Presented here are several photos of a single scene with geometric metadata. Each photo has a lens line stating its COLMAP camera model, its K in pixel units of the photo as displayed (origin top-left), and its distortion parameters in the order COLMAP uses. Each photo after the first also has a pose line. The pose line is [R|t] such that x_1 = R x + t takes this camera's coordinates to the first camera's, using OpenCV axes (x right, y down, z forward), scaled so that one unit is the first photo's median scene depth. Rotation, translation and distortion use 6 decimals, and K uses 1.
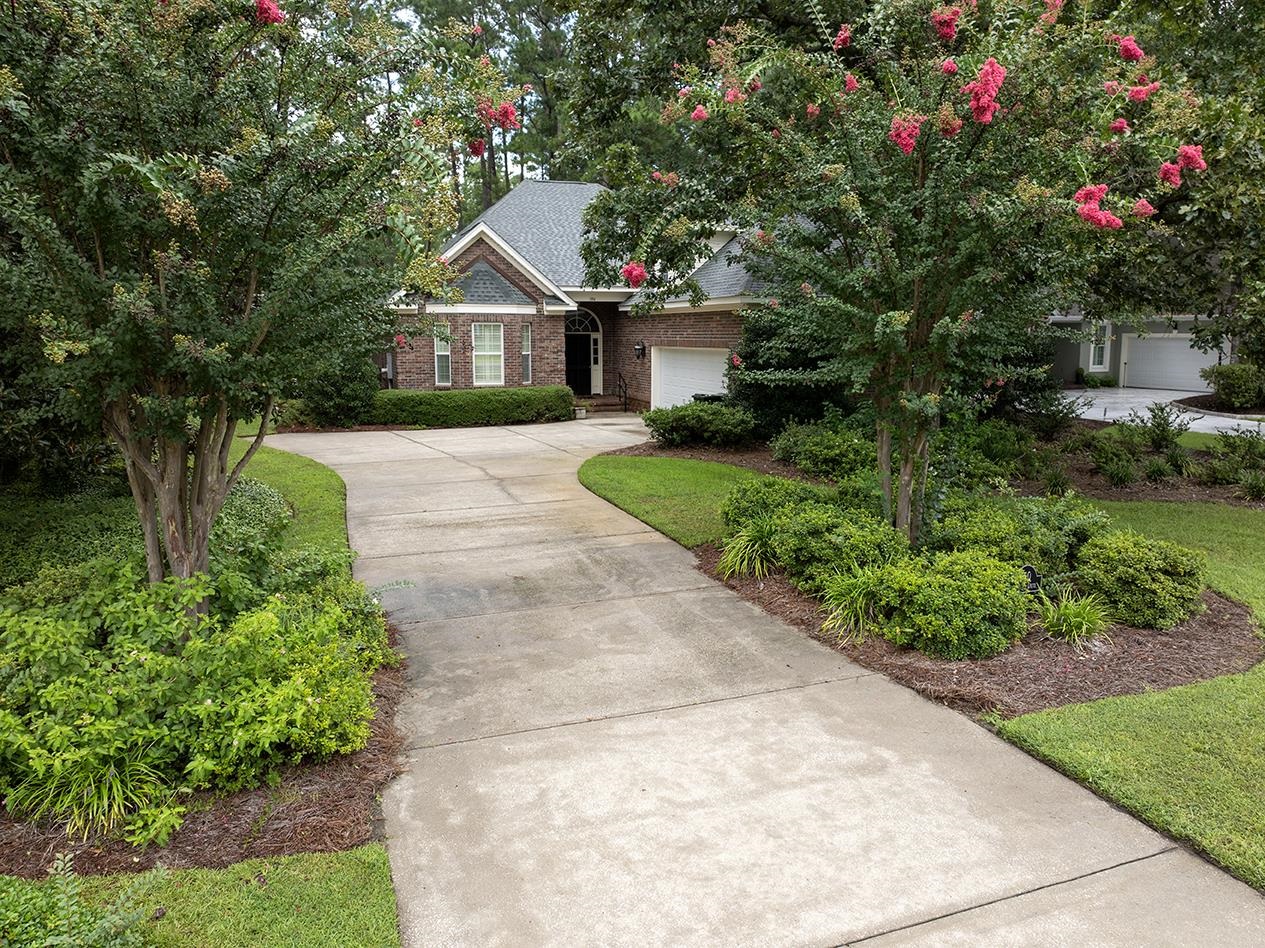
lens RADIAL K [[888.2, 0, 647.7], [0, 888.2, 467.6], [0, 0, 1]] dist [-0.064243, 0.025583]
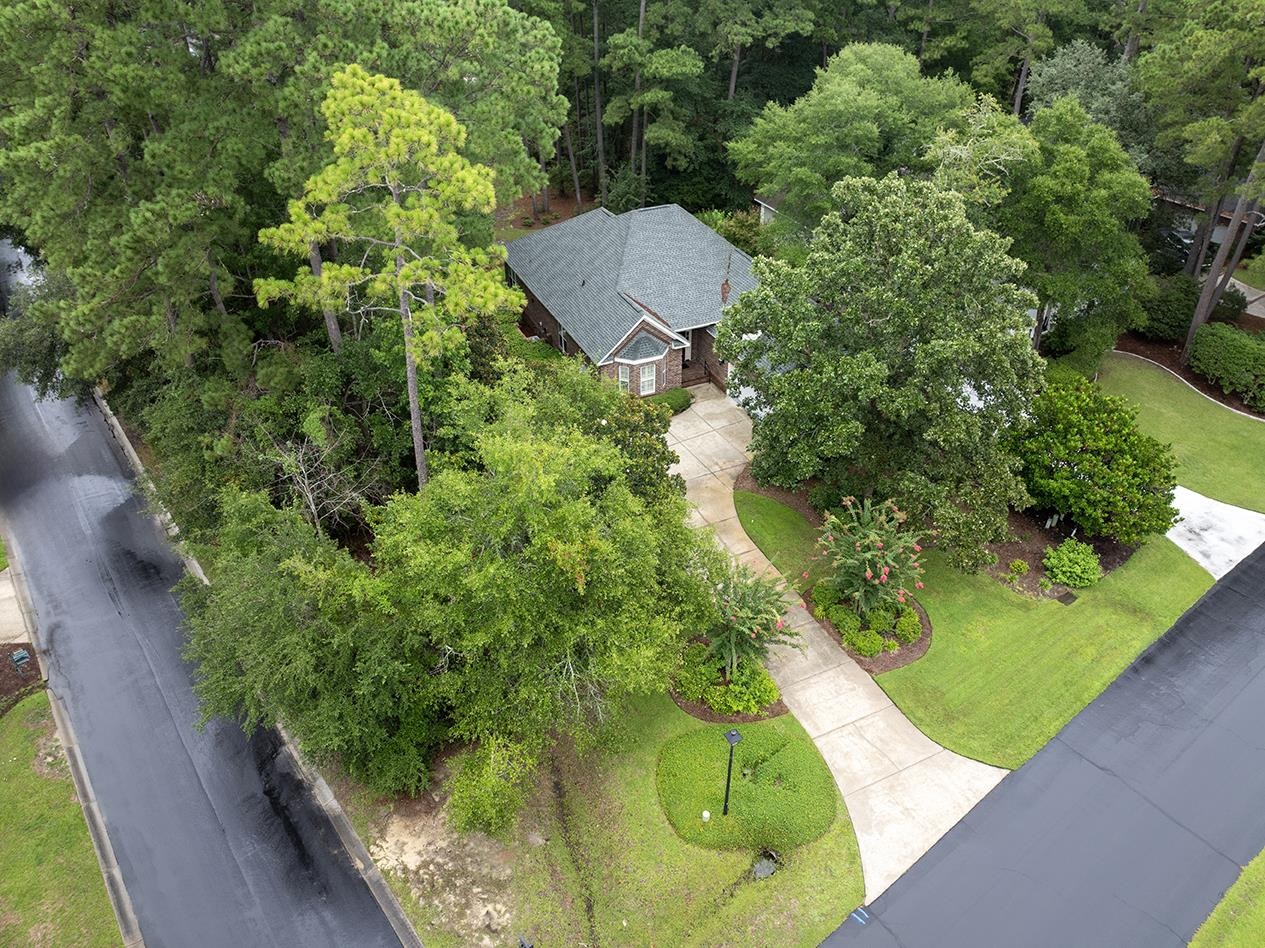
lens RADIAL K [[888.2, 0, 647.7], [0, 888.2, 467.6], [0, 0, 1]] dist [-0.064243, 0.025583]
pose [[0.996069, -0.051700, 0.071933, -0.335800], [0.014503, 0.896245, 0.443323, -0.825608], [-0.087390, -0.440537, 0.893471, -0.811746]]
